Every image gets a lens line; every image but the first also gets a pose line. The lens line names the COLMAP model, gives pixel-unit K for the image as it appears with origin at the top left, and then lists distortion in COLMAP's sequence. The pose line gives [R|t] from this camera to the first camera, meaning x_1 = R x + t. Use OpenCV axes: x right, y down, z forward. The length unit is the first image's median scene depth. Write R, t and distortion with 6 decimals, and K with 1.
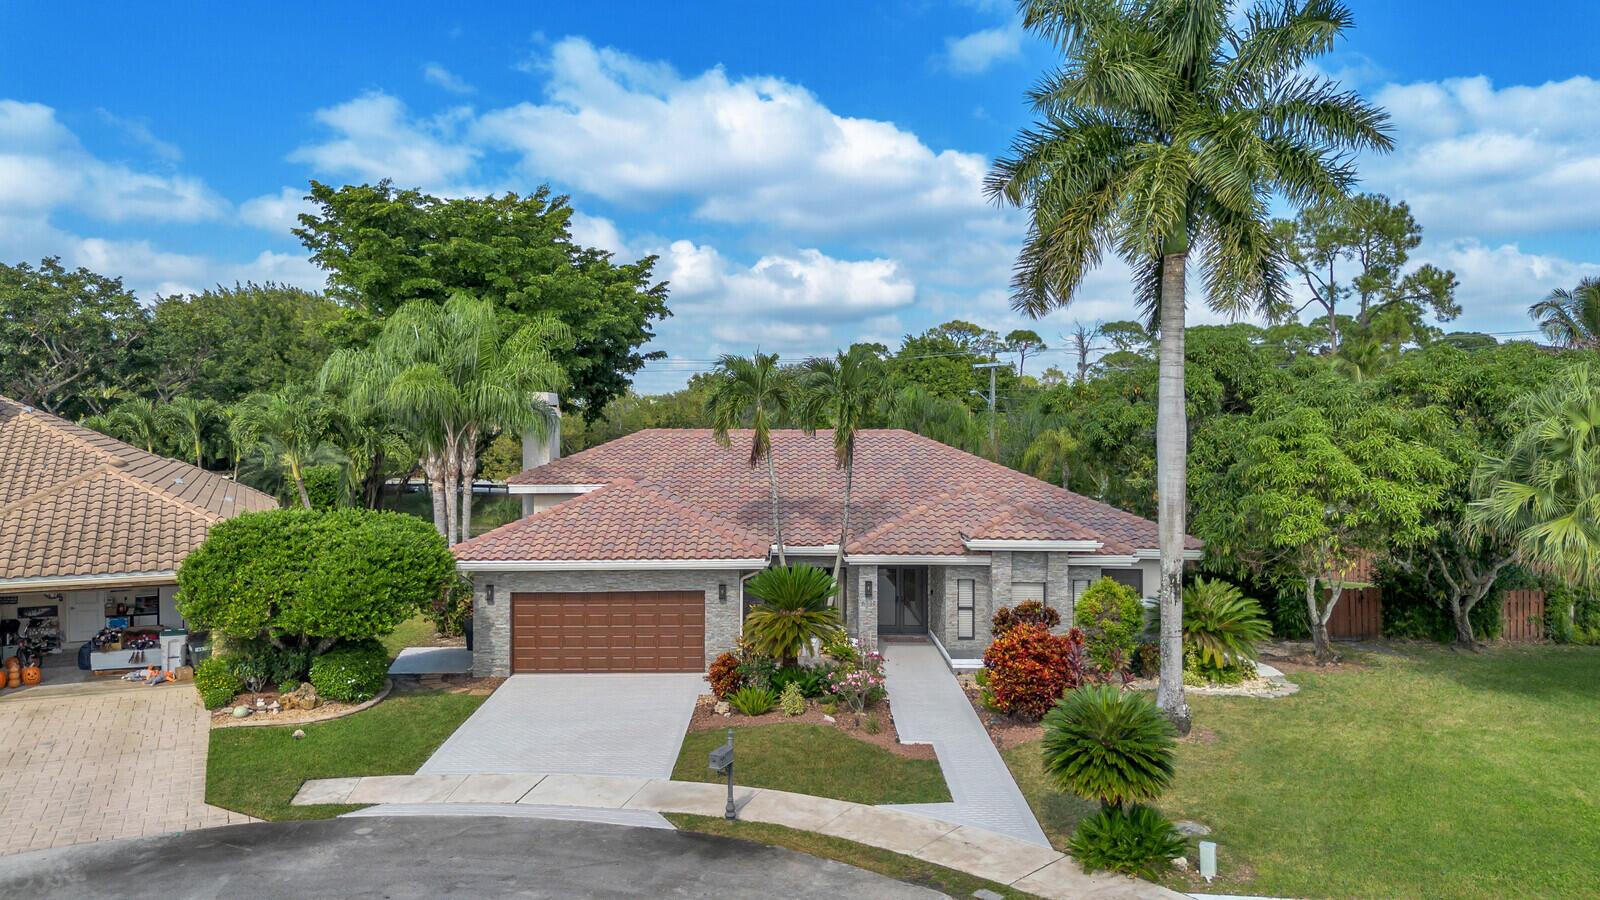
lens RADIAL K [[1137.9, 0, 790.1], [0, 1137.9, 459.4], [0, 0, 1]] dist [0.030379, -0.007310]
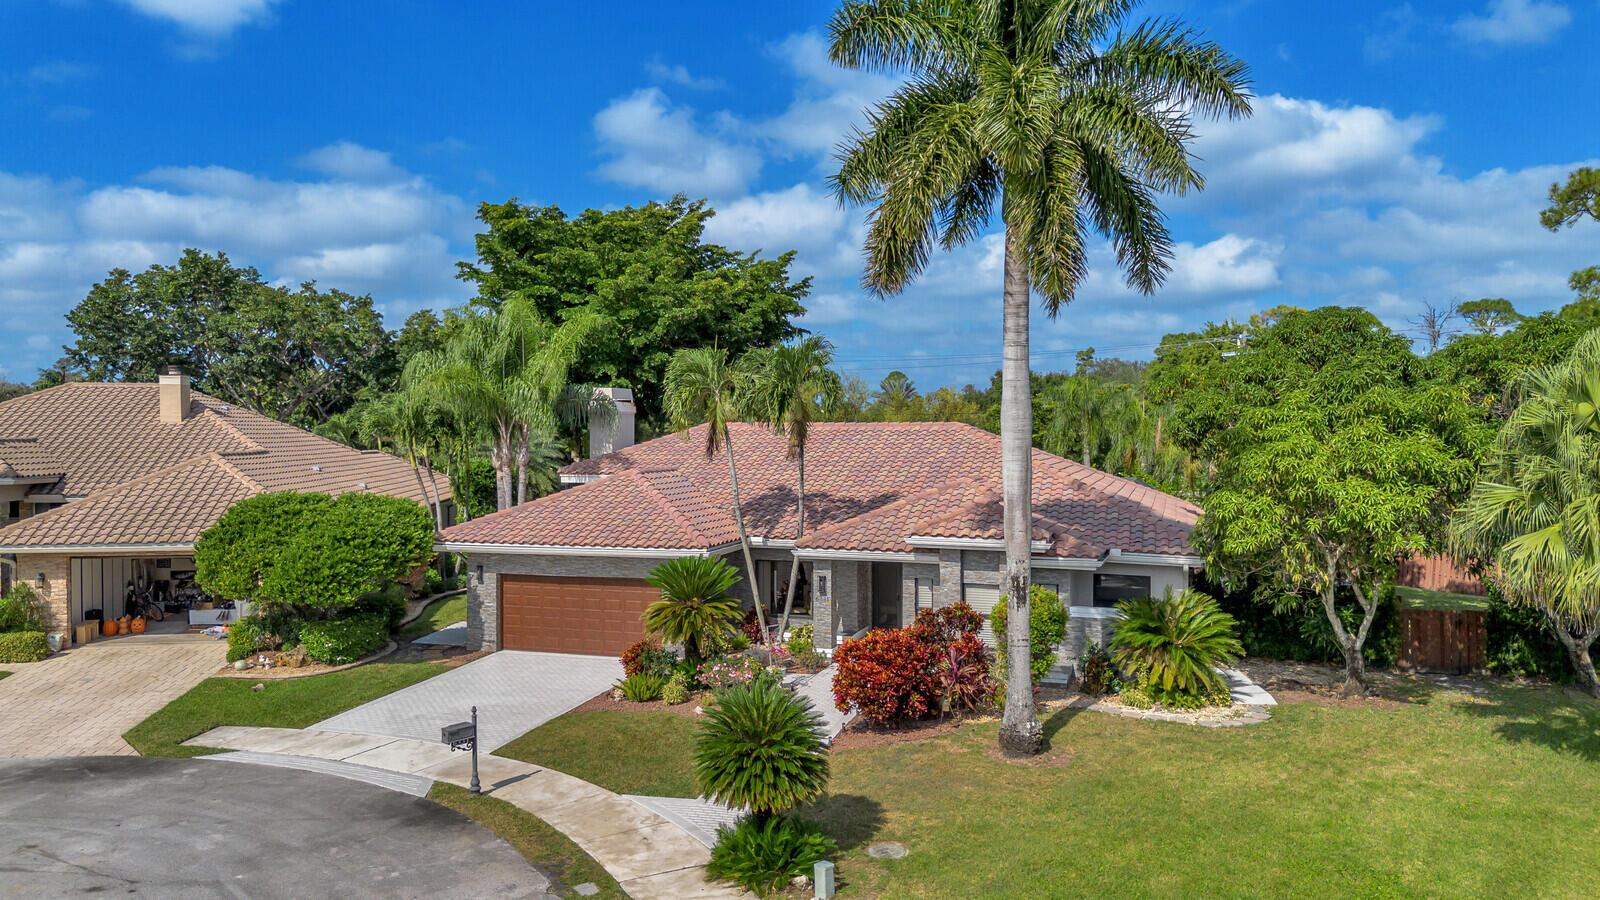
lens RADIAL K [[1137.9, 0, 791.5], [0, 1137.9, 439.9], [0, 0, 1]] dist [0.030379, -0.007310]
pose [[0.947894, 0.001486, -0.318584, 0.361574], [-0.006575, 0.999867, -0.014897, 0.004856], [0.318519, 0.016216, 0.947778, 0.065678]]
